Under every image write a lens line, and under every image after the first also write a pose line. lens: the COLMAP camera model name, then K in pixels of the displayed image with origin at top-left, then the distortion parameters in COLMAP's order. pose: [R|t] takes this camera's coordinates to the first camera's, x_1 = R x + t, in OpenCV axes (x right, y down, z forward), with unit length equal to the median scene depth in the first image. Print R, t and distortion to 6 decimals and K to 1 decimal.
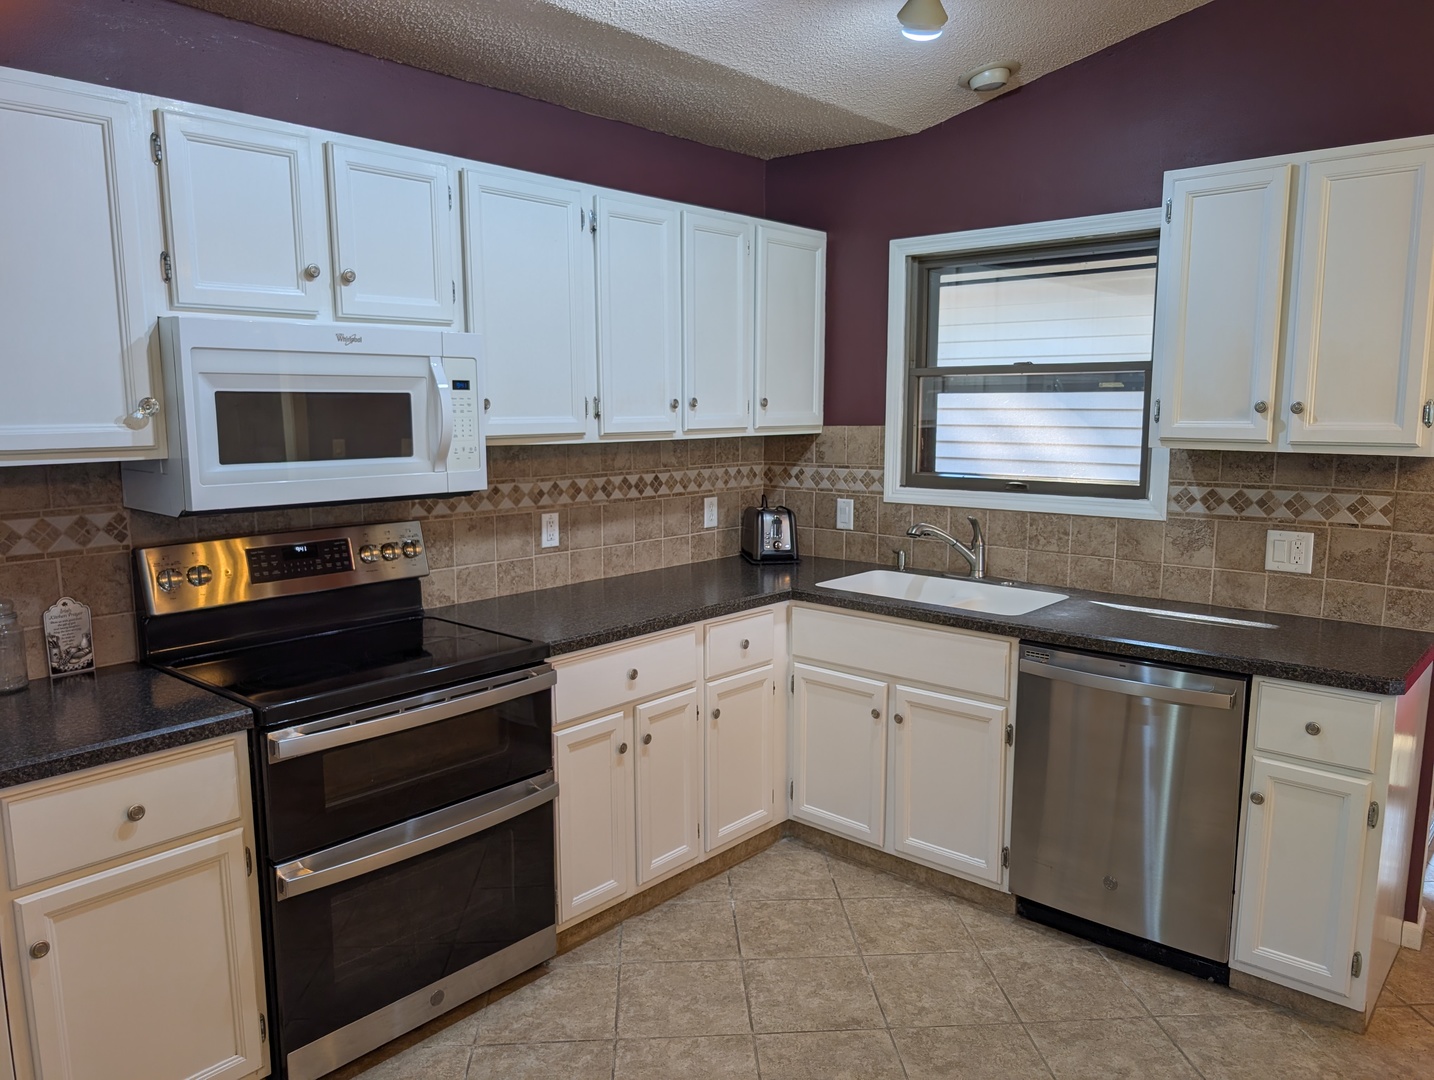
lens RADIAL K [[1021.7, 0, 717.3], [0, 1021.7, 610.7], [0, 0, 1]] dist [-0.001410, -0.001573]
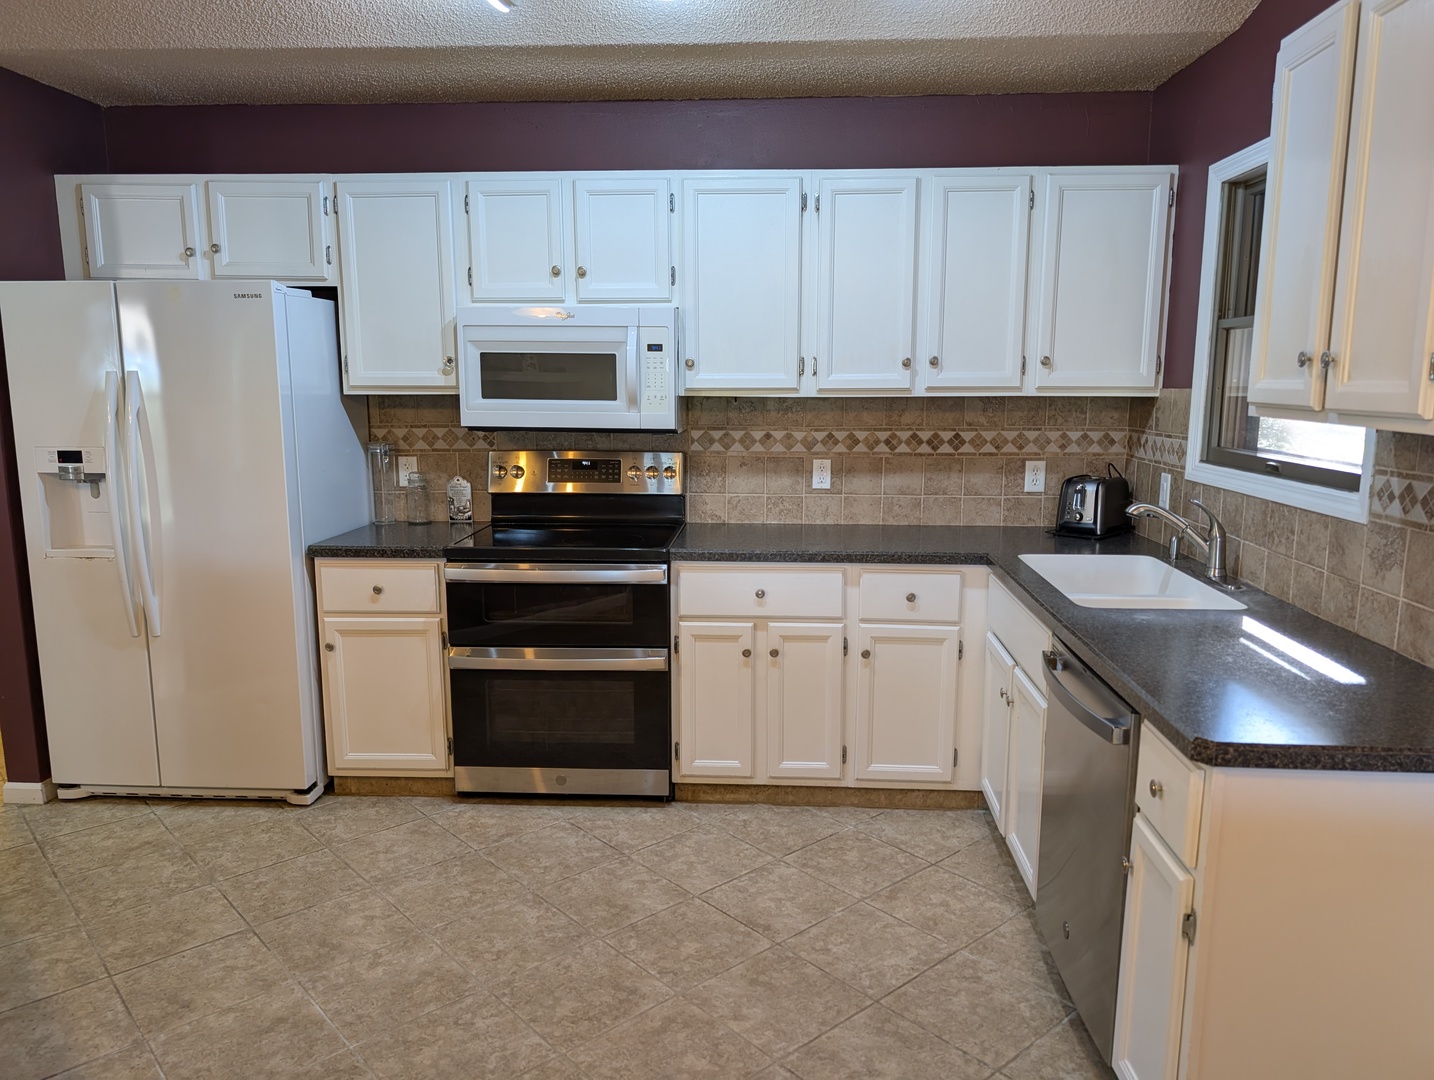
lens RADIAL K [[1006.5, 0, 718.8], [0, 1006.5, 608.0], [0, 0, 1]] dist [0.077622, -0.130737]
pose [[0.614444, 0.181908, -0.767703, 0.710985], [-0.161000, 0.981491, 0.103706, -0.031193], [0.772359, 0.059879, 0.632358, 0.205900]]
